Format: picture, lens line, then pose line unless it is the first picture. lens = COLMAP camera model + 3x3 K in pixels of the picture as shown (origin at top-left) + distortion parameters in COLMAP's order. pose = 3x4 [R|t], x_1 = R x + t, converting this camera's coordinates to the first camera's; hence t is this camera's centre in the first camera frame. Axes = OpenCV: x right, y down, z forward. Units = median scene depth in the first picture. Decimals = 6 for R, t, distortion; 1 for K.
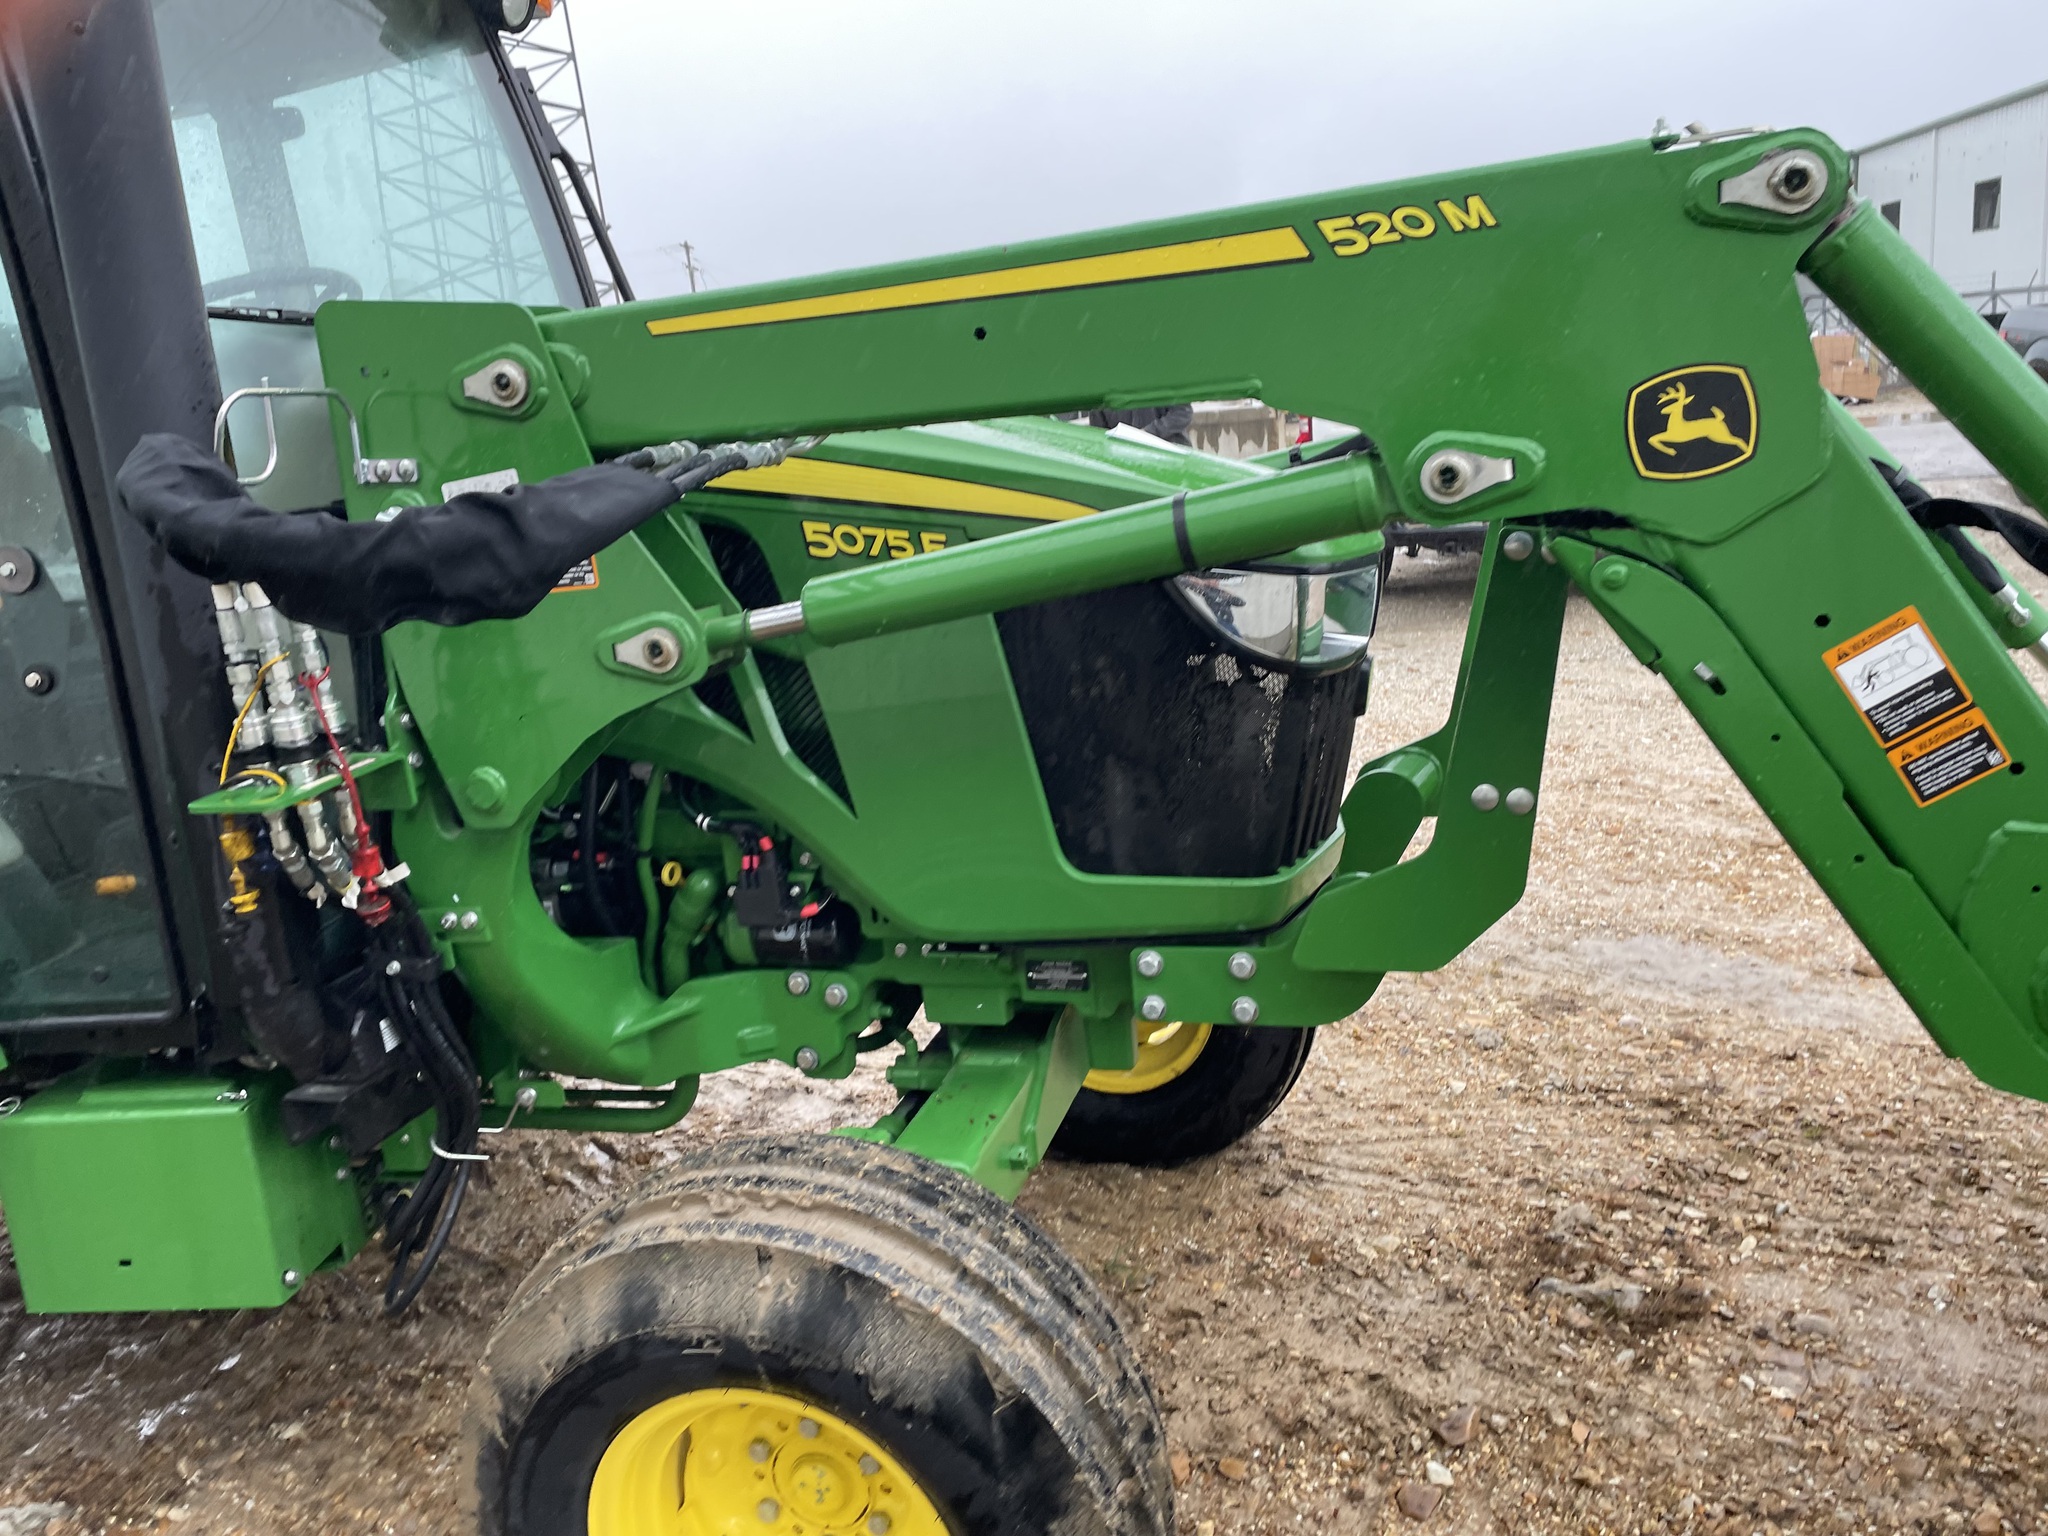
lens RADIAL K [[1543.5, 0, 1010.2], [0, 1543.5, 726.3], [0, 0, 1]] dist [0.093441, -0.119914]
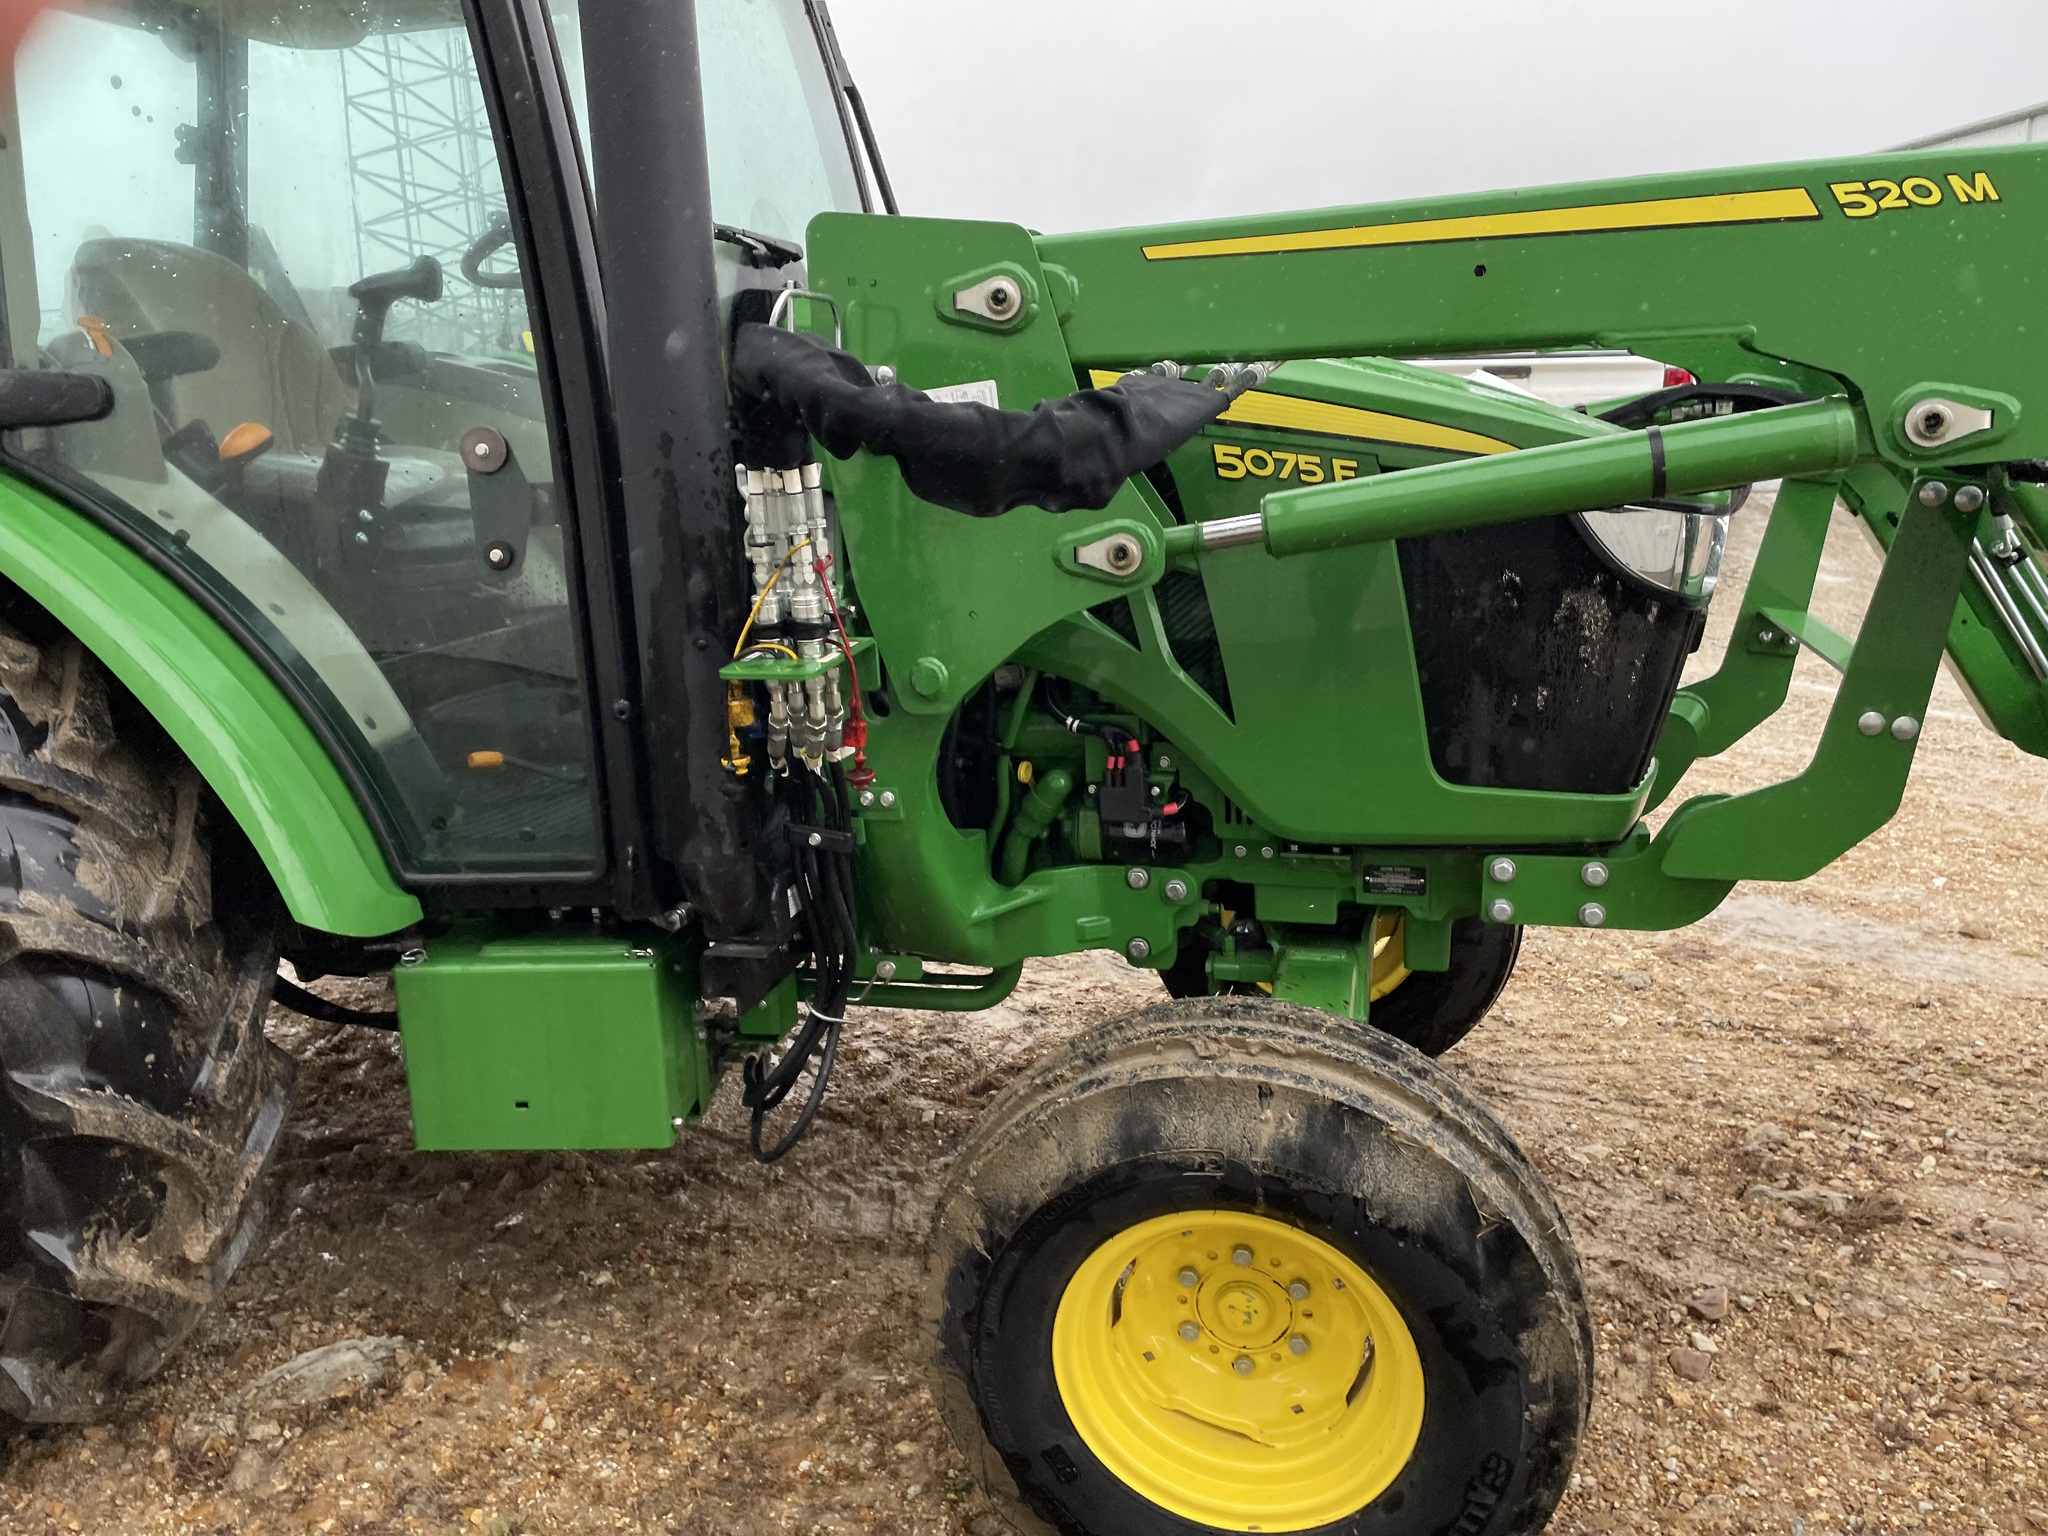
lens RADIAL K [[1543.5, 0, 994.2], [0, 1543.5, 757.3], [0, 0, 1]] dist [0.093441, -0.119914]
pose [[0.998184, 0.046538, 0.038251, -0.354796], [-0.048003, 0.998111, 0.038333, 0.056701], [-0.036395, -0.040099, 0.998533, -0.087435]]
